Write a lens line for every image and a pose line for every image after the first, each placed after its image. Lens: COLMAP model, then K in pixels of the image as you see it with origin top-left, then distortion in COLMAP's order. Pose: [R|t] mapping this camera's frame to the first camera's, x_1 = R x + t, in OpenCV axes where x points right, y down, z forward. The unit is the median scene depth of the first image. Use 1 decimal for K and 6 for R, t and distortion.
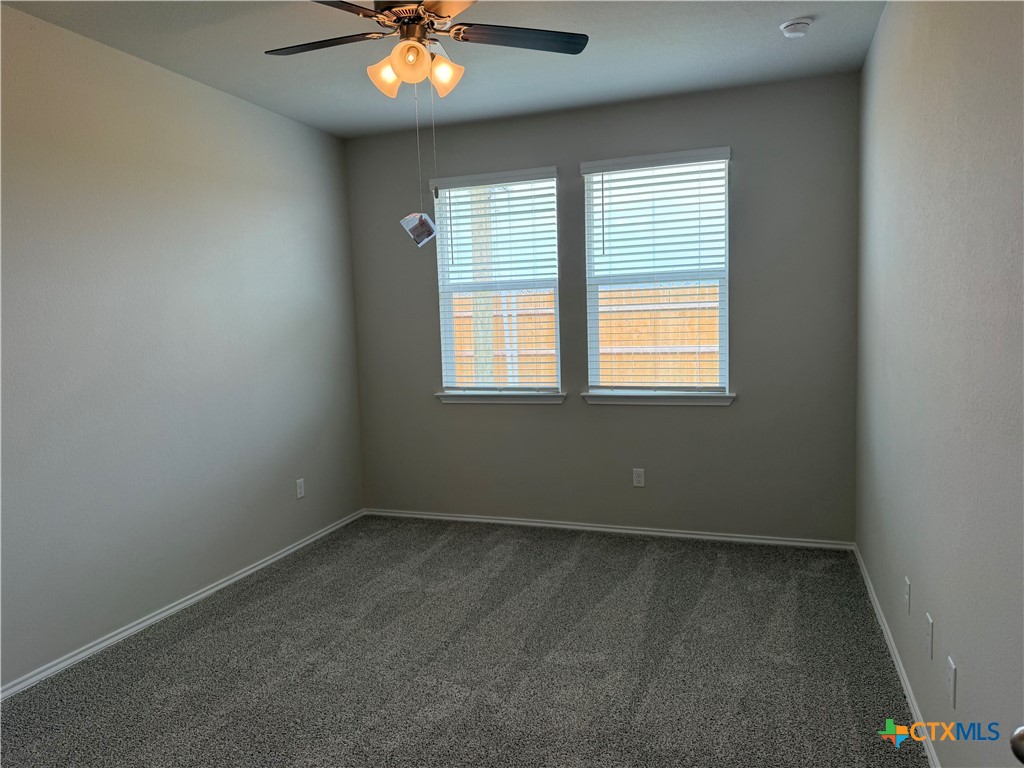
lens RADIAL K [[728.2, 0, 508.5], [0, 728.2, 386.1], [0, 0, 1]] dist [0.102098, -0.033564]
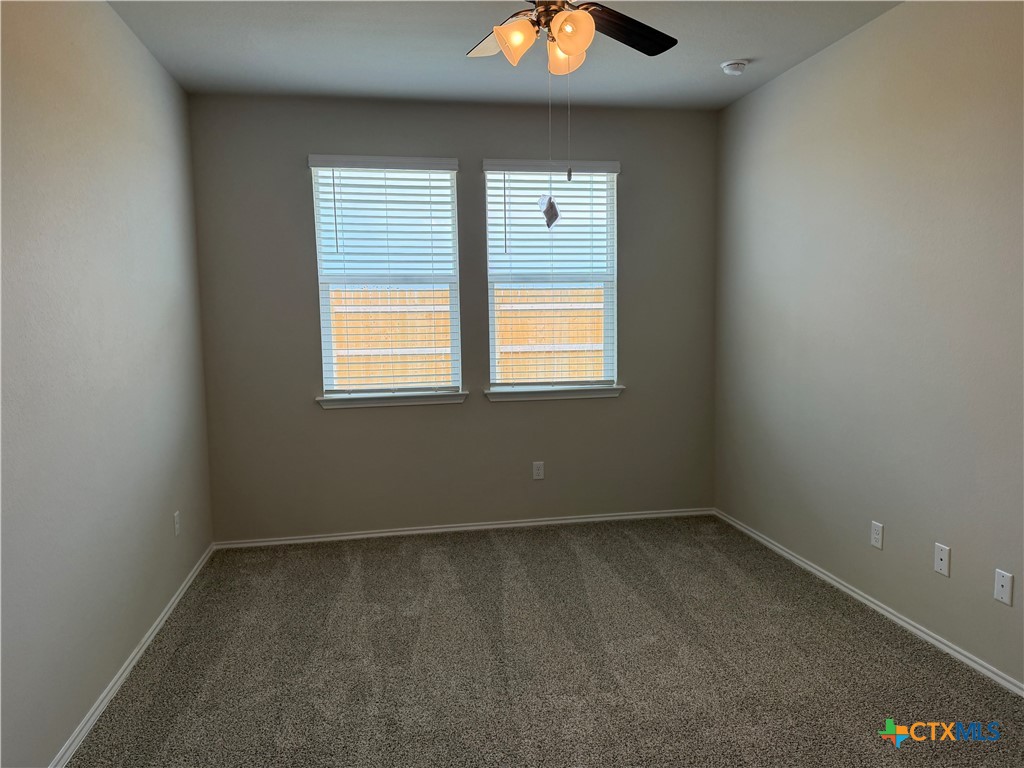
lens RADIAL K [[728.2, 0, 500.9], [0, 728.2, 384.5], [0, 0, 1]] dist [0.102098, -0.033564]
pose [[0.867024, -0.031194, 0.497289, -0.381466], [0.035447, 0.999371, 0.000886, 0.000620], [-0.497004, 0.016859, 0.867584, 0.132902]]
